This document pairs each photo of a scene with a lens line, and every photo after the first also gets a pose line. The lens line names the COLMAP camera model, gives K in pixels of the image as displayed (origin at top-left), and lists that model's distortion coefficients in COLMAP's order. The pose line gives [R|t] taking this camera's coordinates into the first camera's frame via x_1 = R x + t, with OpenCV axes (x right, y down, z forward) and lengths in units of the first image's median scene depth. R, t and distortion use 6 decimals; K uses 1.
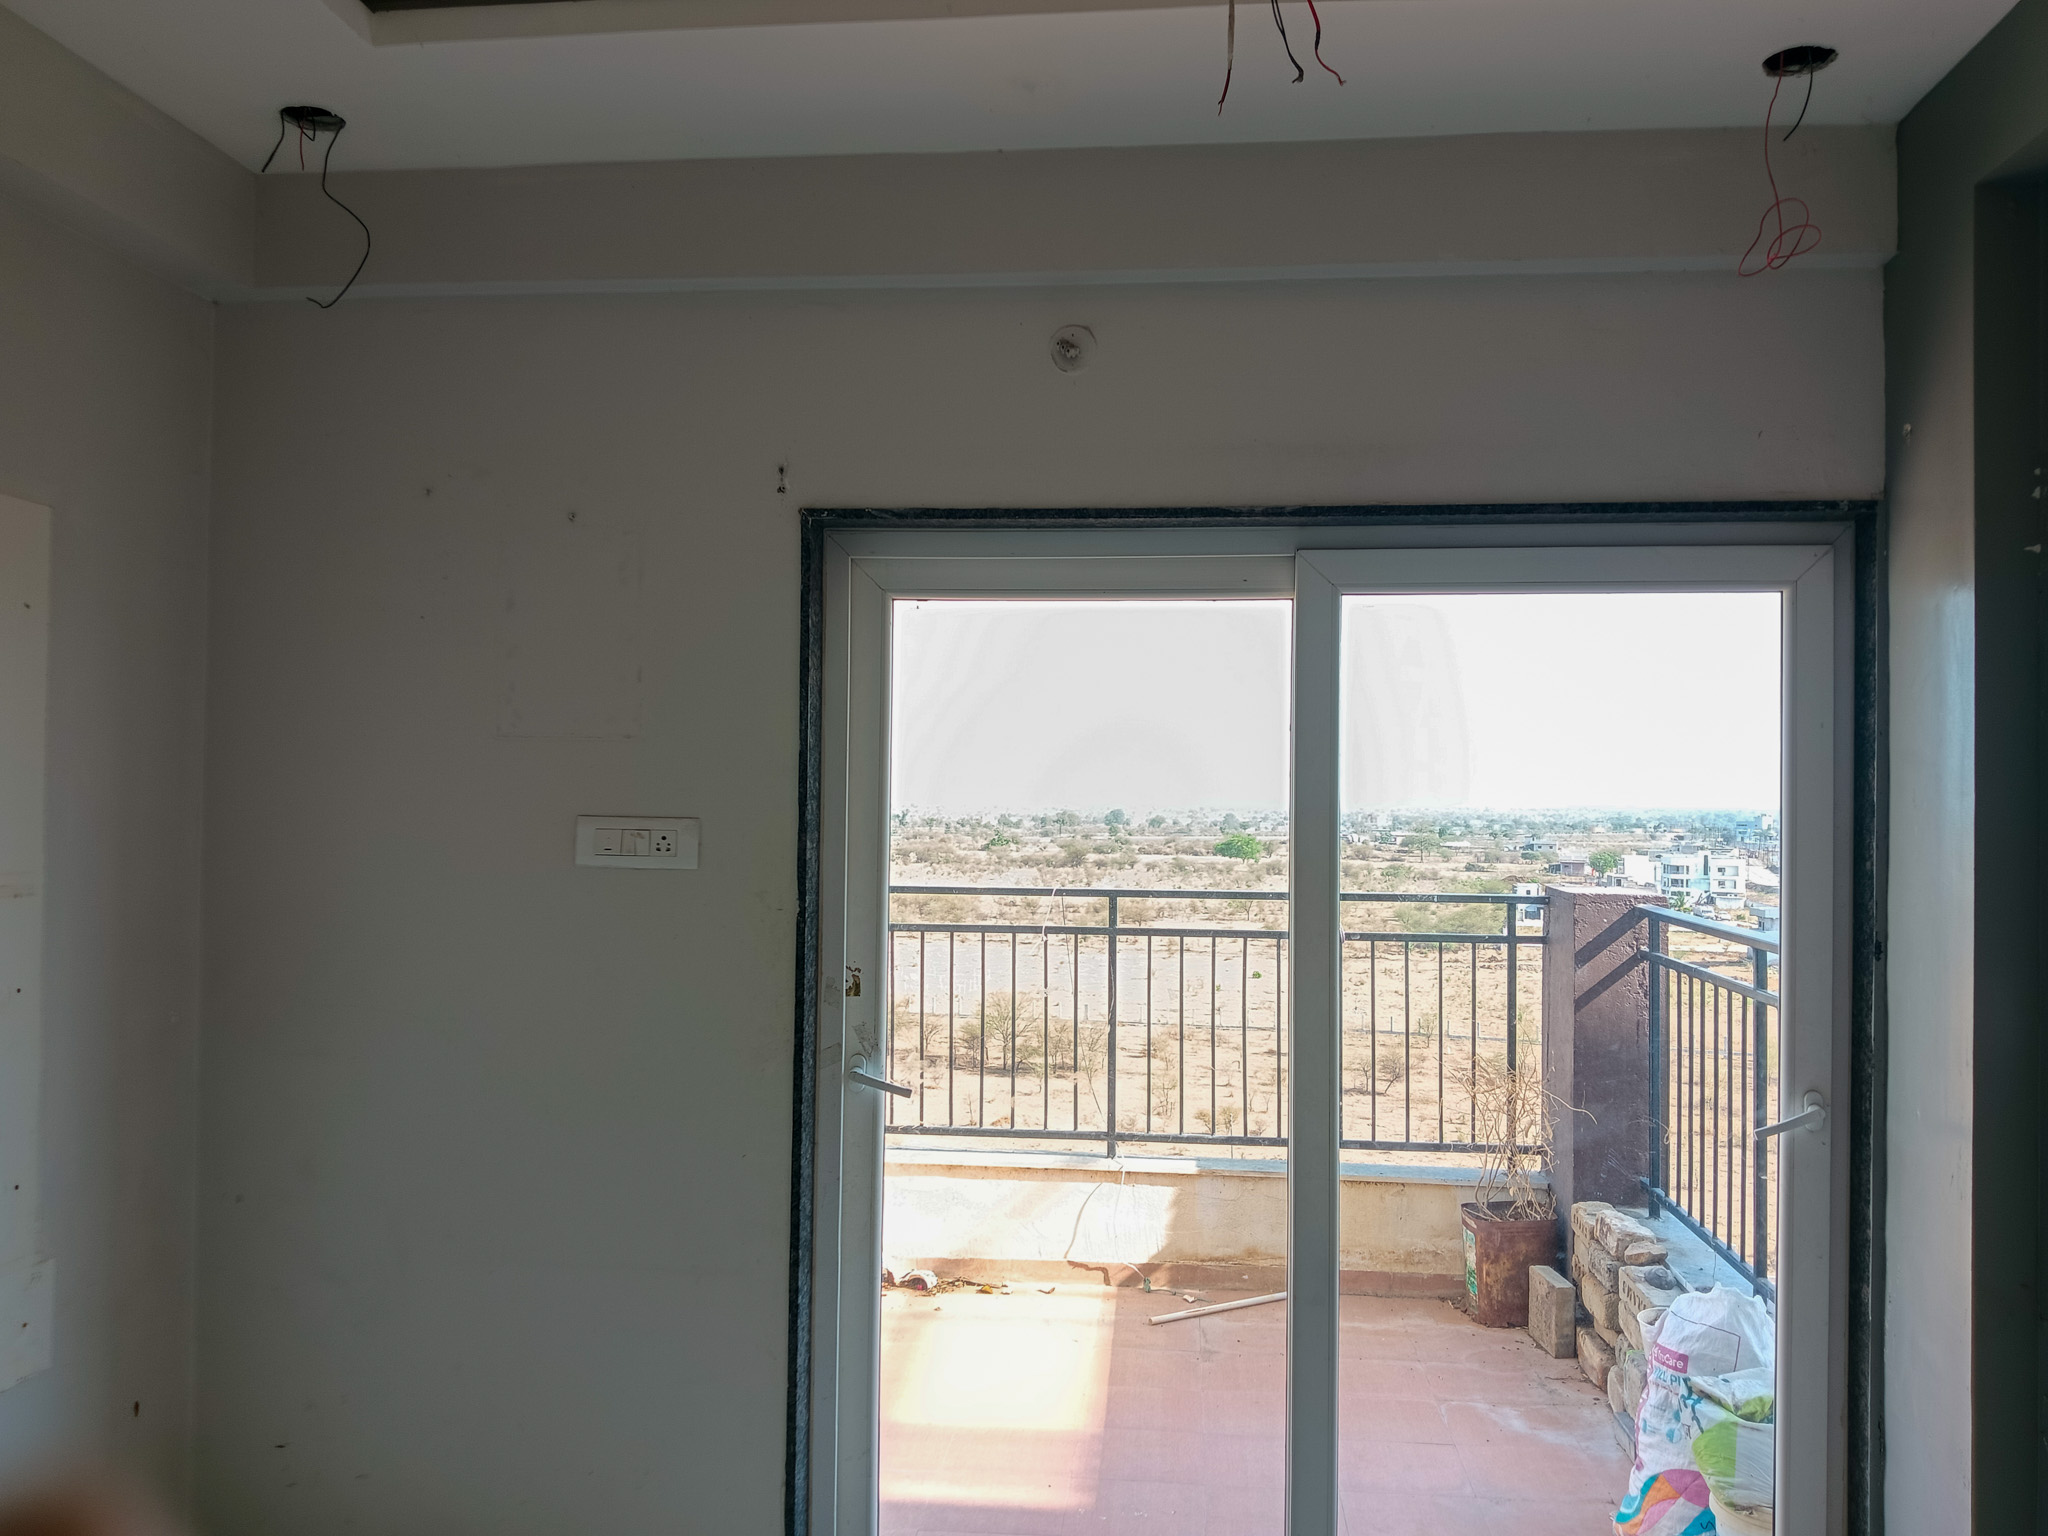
lens RADIAL K [[1662.9, 0, 1020.6], [0, 1662.9, 773.4], [0, 0, 1]] dist [0.090916, -0.211675]
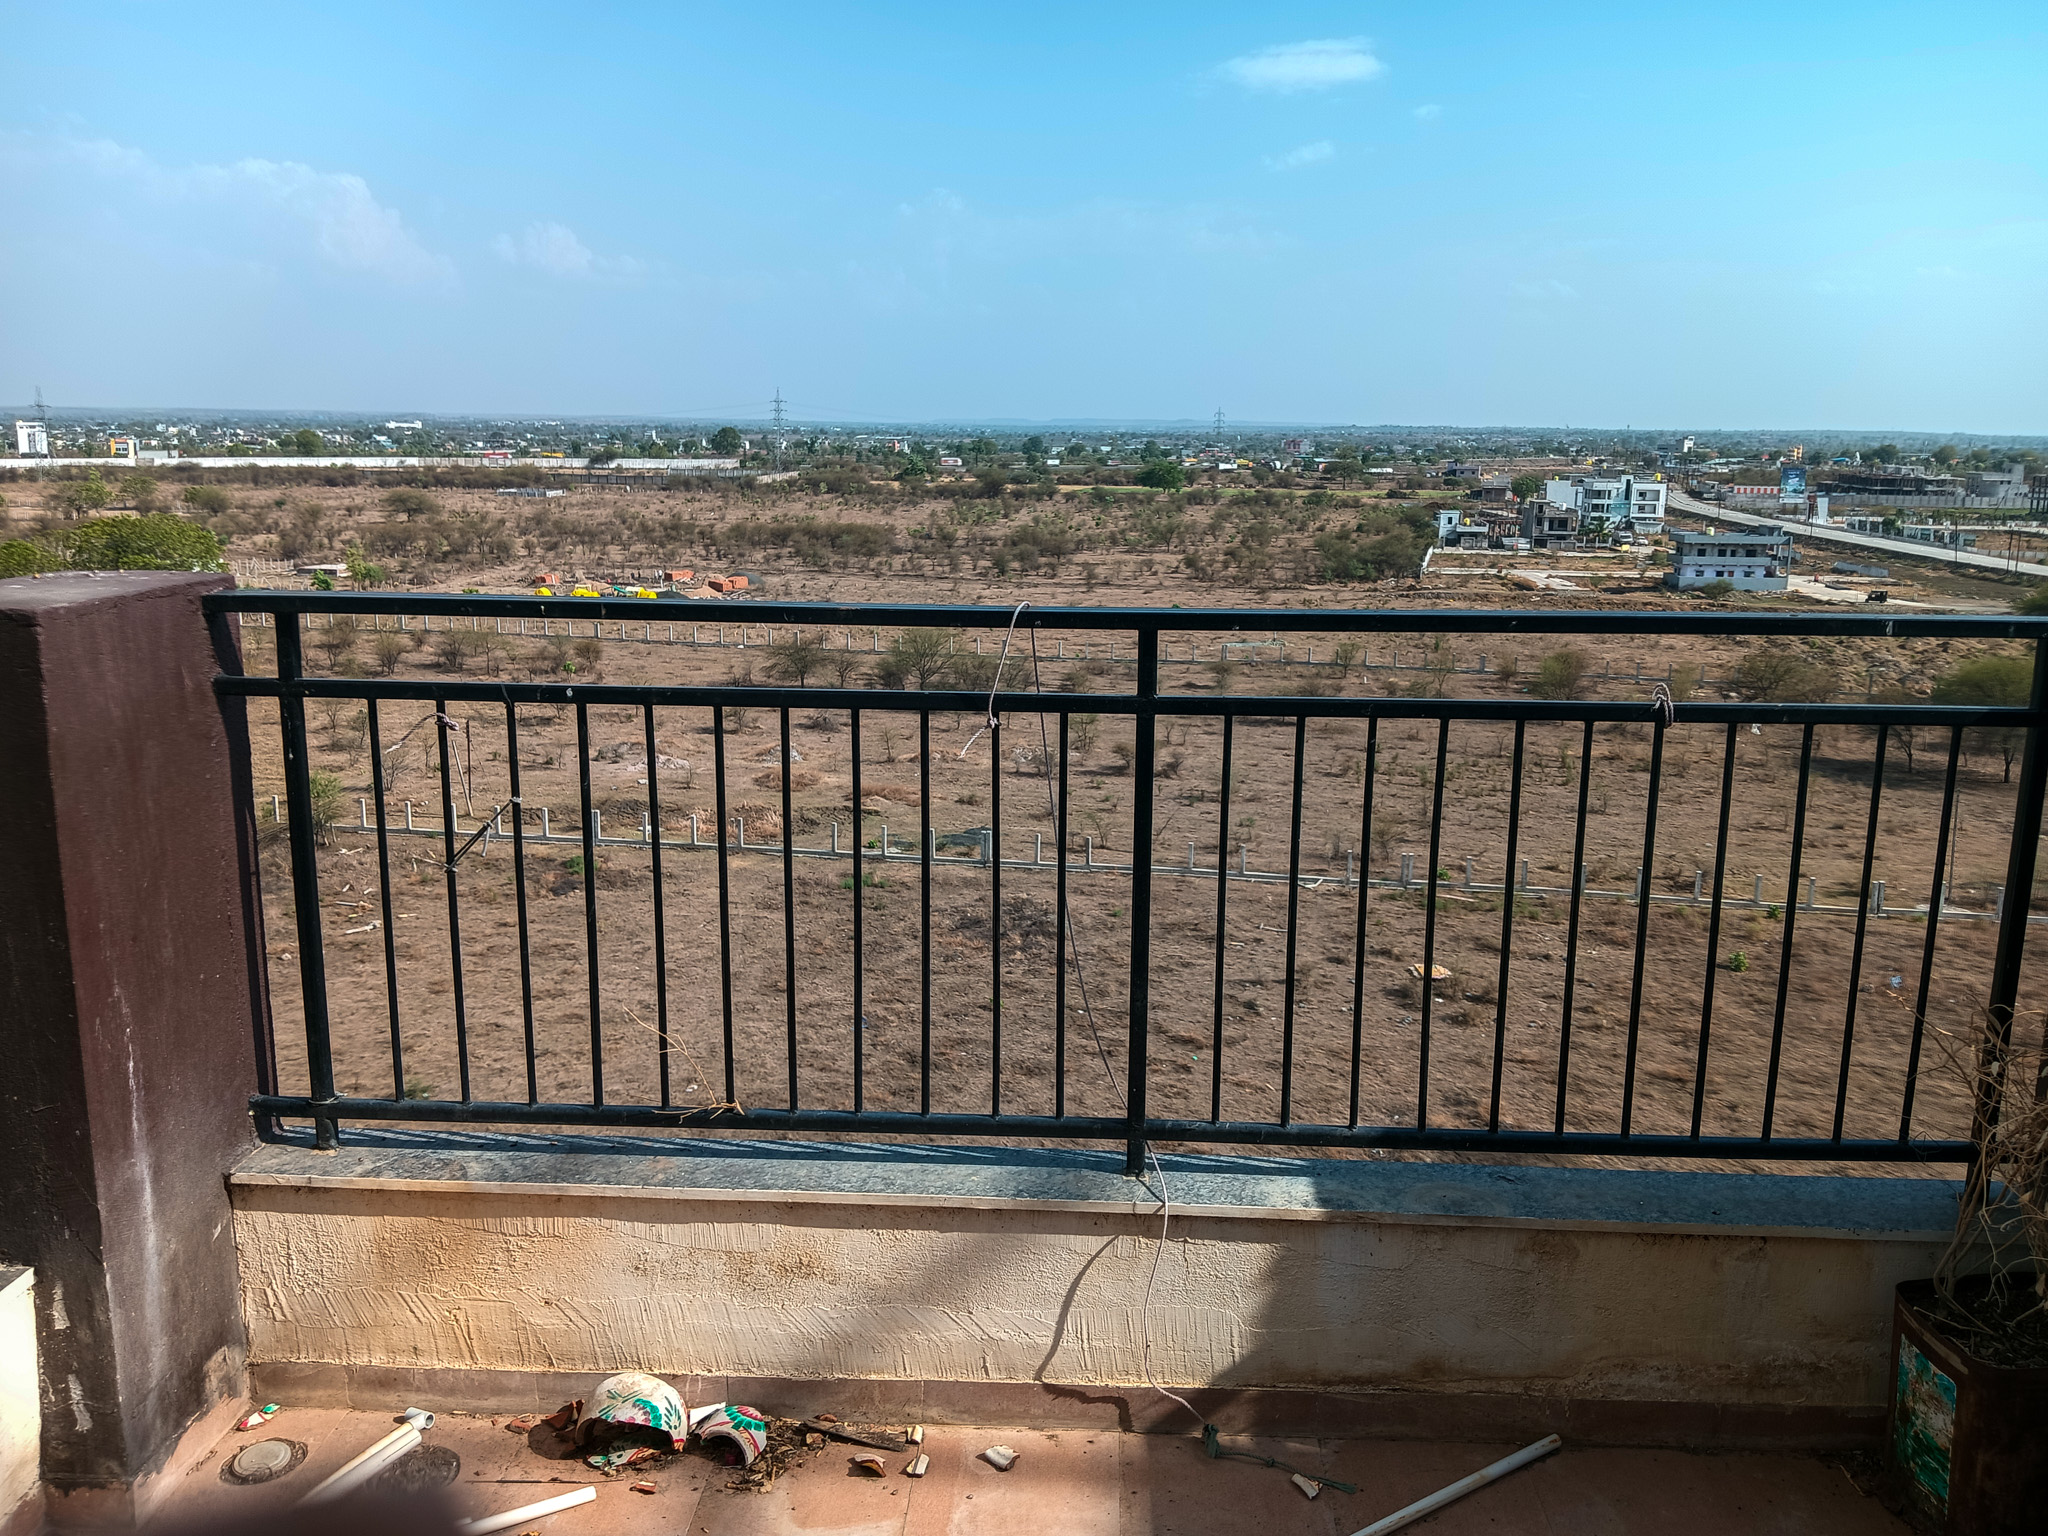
lens RADIAL K [[1662.9, 0, 1020.6], [0, 1662.9, 773.4], [0, 0, 1]] dist [0.090916, -0.211675]
pose [[0.998745, -0.013050, 0.048363, 0.000842], [0.002151, 0.975753, 0.218865, 0.016699], [-0.050047, -0.218486, 0.974556, 0.584901]]
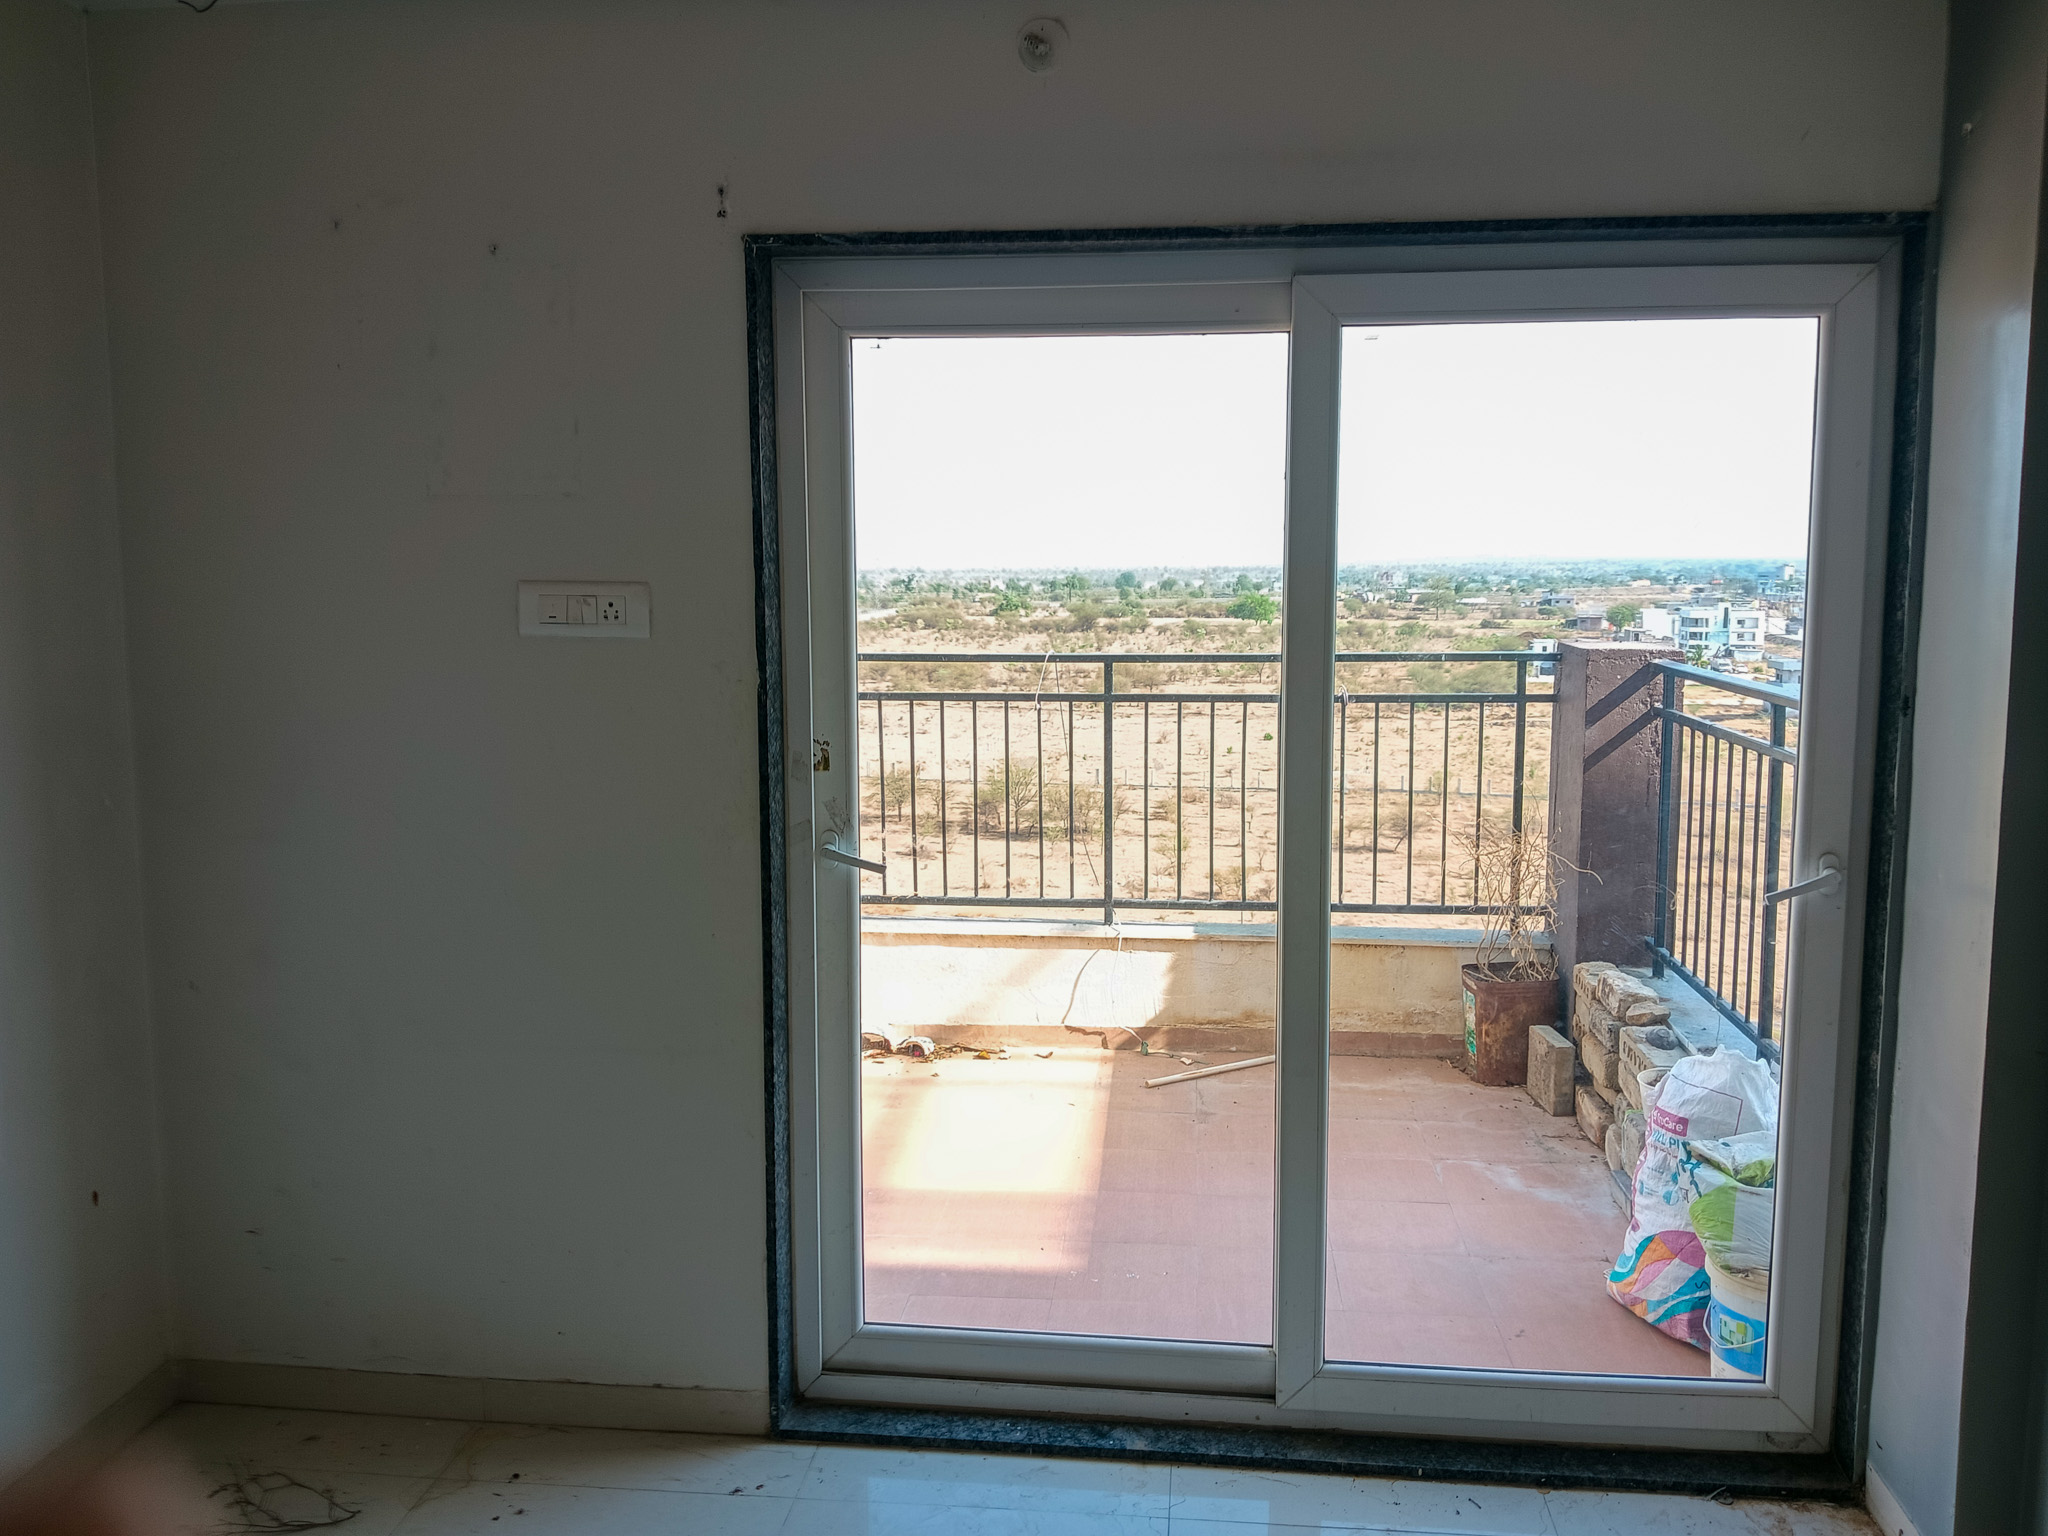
lens RADIAL K [[1675.0, 0, 1024.0], [0, 1675.0, 768.0], [0, 0, 1]] dist [0.108273, -0.260194]
pose [[0.999877, -0.014725, -0.005463, 0.011489], [0.015333, 0.990520, 0.136508, 0.001655], [0.003401, -0.136574, 0.990624, 0.028907]]
